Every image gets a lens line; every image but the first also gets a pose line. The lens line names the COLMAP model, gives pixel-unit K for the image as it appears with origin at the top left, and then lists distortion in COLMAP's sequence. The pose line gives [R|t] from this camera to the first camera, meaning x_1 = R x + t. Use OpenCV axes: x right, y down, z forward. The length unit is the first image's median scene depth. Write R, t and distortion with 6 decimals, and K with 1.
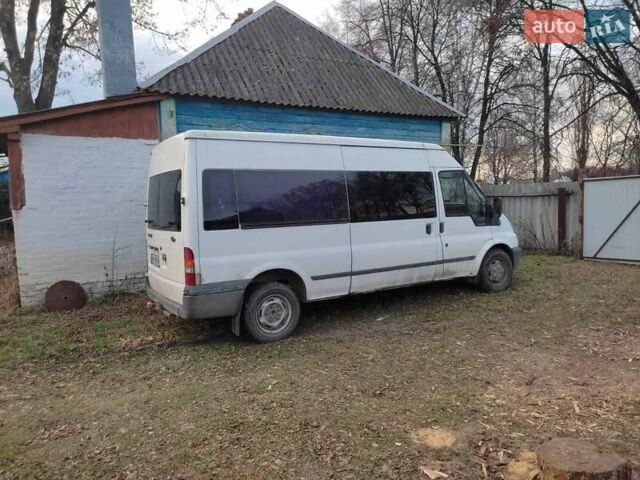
lens RADIAL K [[473.8, 0, 320.0], [0, 473.8, 240.0], [0, 0, 1]] dist [0.065944, -0.054335]
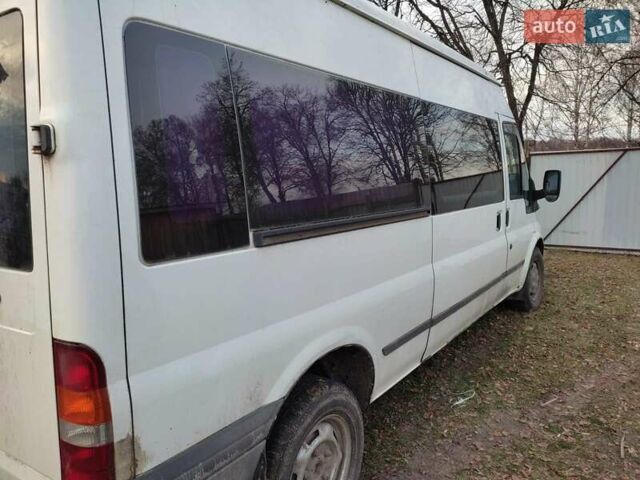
lens RADIAL K [[473.8, 0, 320.0], [0, 473.8, 240.0], [0, 0, 1]] dist [0.065944, -0.054335]
pose [[0.929671, -0.034446, 0.366777, -0.205741], [0.017837, 0.998660, 0.048578, -0.035878], [-0.367959, -0.038620, 0.929040, 0.604490]]
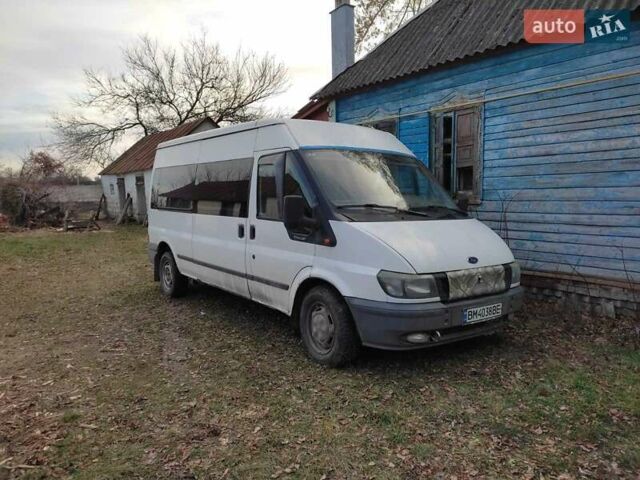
lens RADIAL K [[473.8, 0, 320.0], [0, 473.8, 240.0], [0, 0, 1]] dist [0.065944, -0.054335]
pose [[0.075721, 0.125665, -0.989179, 1.145683], [-0.086129, 0.989143, 0.119067, -0.127841], [0.993402, 0.076181, 0.085722, 1.187757]]
